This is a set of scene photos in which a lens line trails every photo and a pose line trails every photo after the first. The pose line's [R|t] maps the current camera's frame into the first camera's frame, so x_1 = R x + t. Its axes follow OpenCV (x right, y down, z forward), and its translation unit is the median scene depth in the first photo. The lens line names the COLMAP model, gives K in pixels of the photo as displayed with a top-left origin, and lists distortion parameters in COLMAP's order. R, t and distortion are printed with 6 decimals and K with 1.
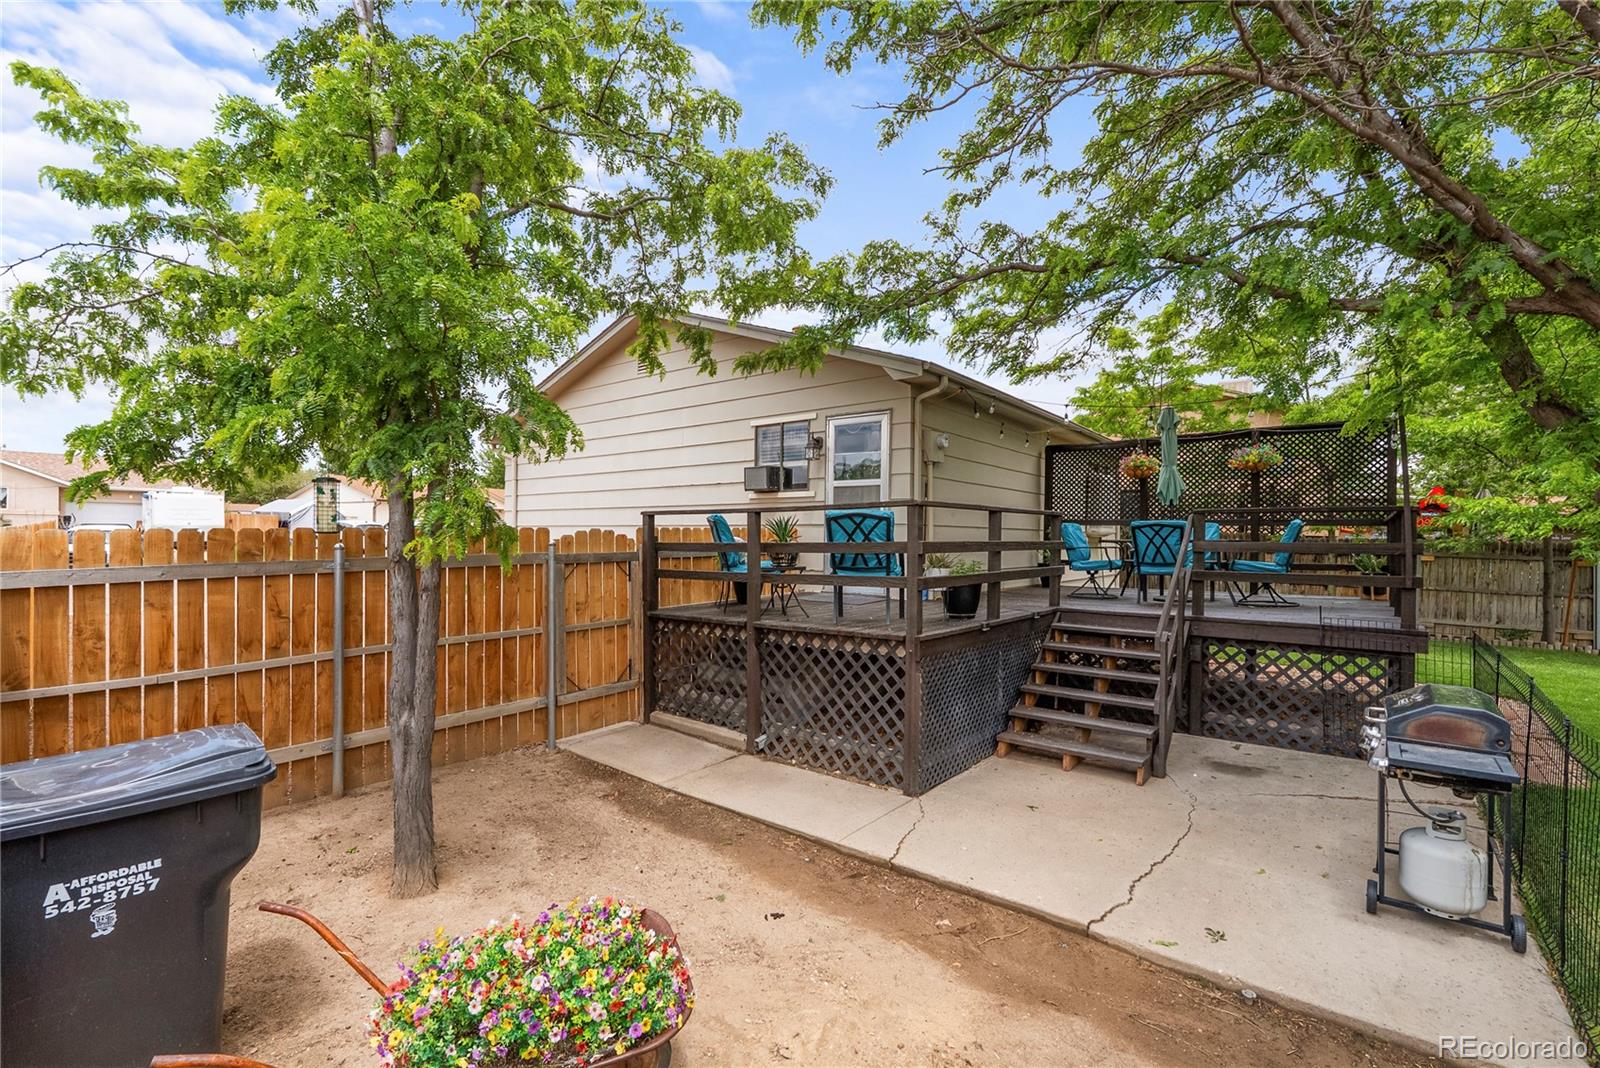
lens RADIAL K [[705.8, 0, 789.7], [0, 705.8, 536.0], [0, 0, 1]] dist [-0.011803, 0.000334]
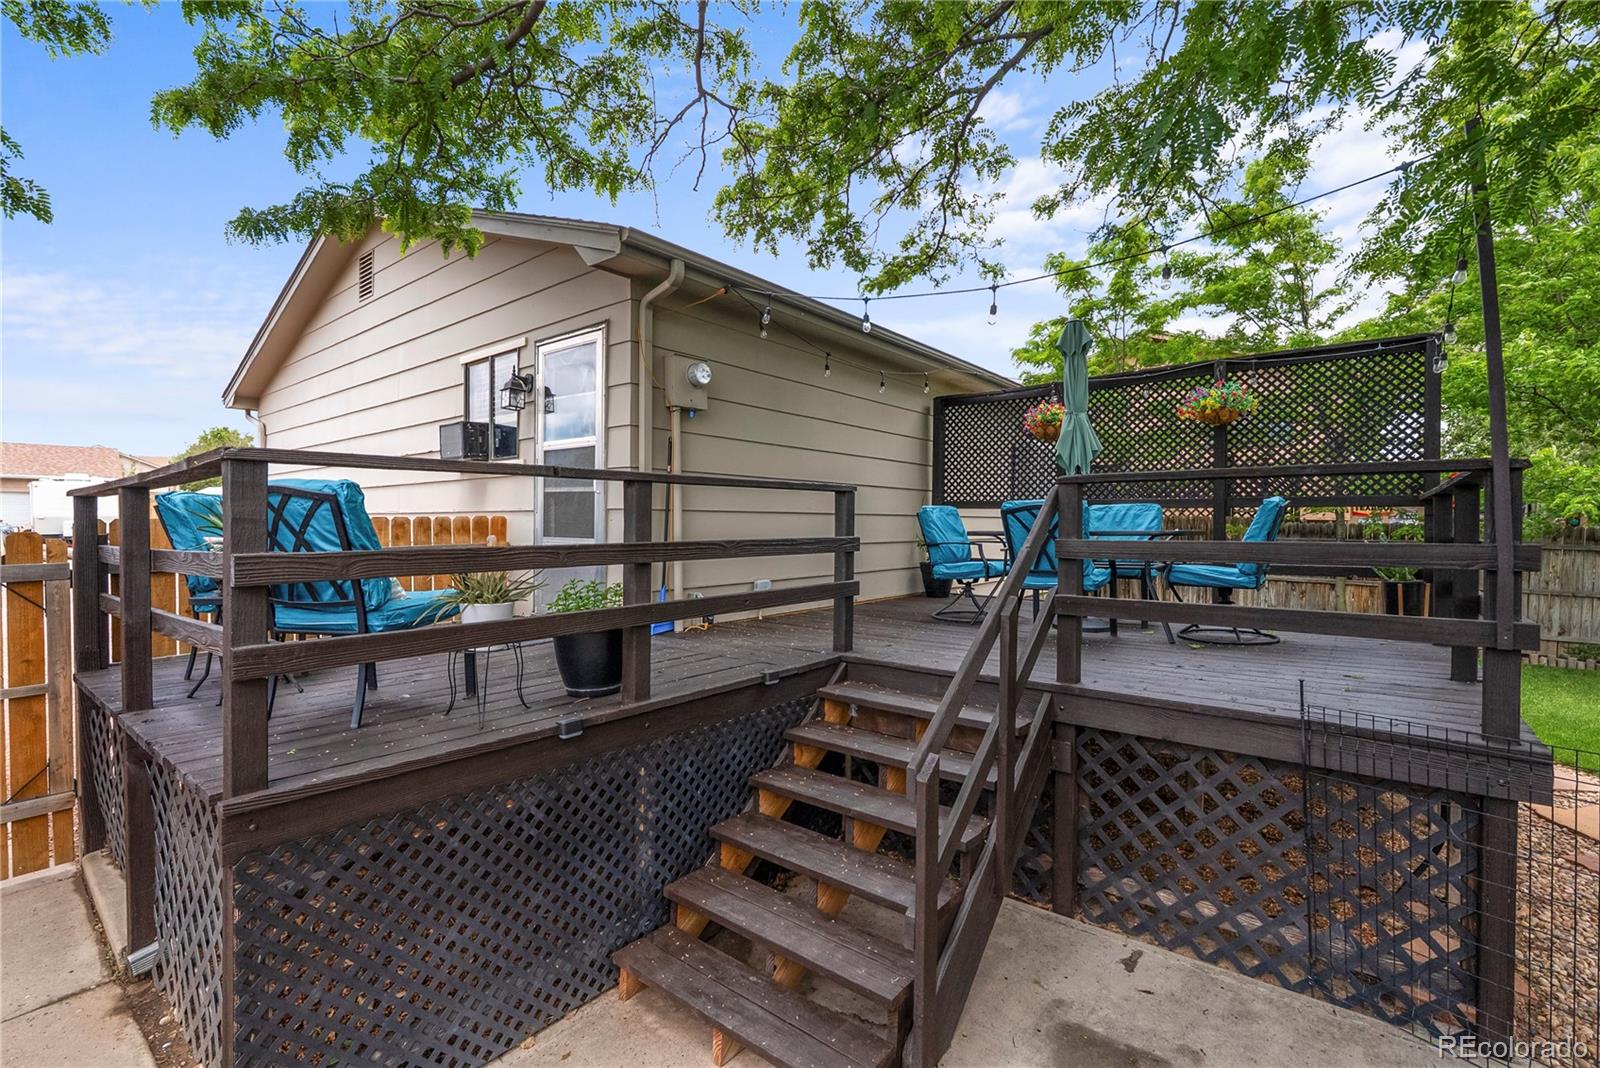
lens RADIAL K [[702.8, 0, 802.7], [0, 702.8, 530.5], [0, 0, 1]] dist [-0.007936, 0.000164]
pose [[0.999965, -0.008283, -0.000695, 0.316708], [0.008291, 0.999900, 0.011435, -0.004604], [0.000600, -0.011440, 0.999934, 0.398110]]
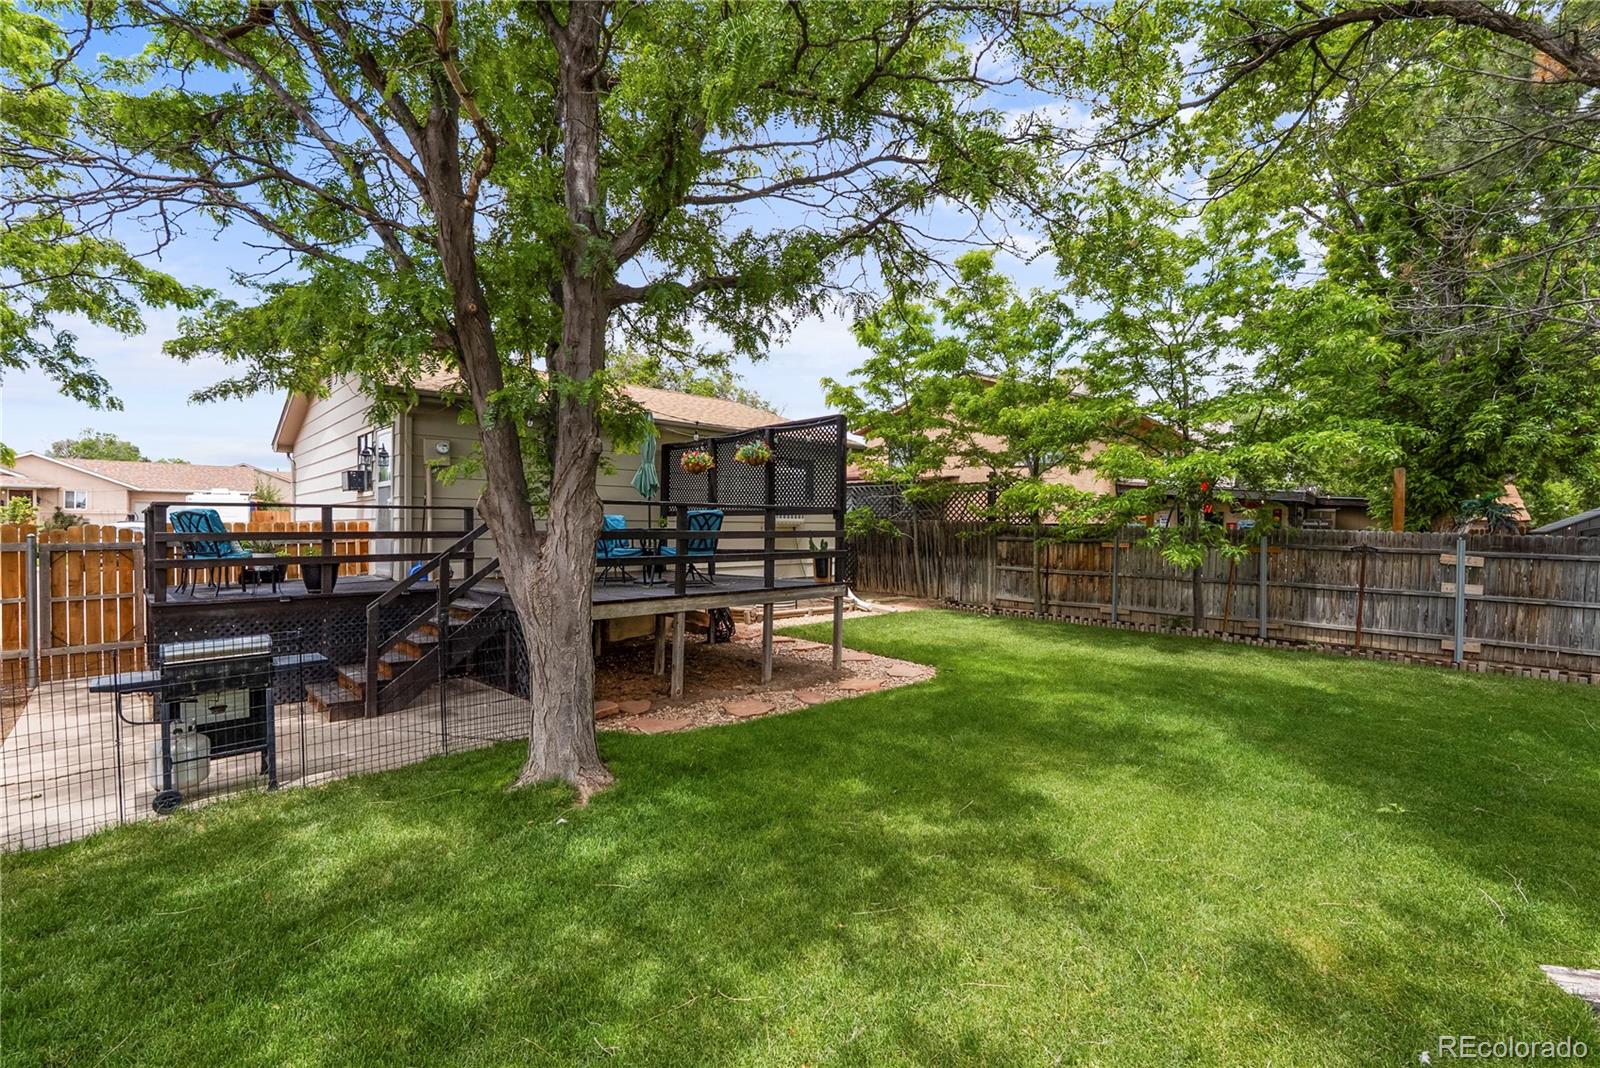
lens RADIAL K [[702.8, 0, 802.7], [0, 702.8, 530.5], [0, 0, 1]] dist [-0.007936, 0.000164]
pose [[0.990097, -0.006589, -0.140230, 0.997492], [0.007391, 0.999959, 0.005201, 0.003068], [0.140190, -0.006186, 0.990105, -0.070808]]
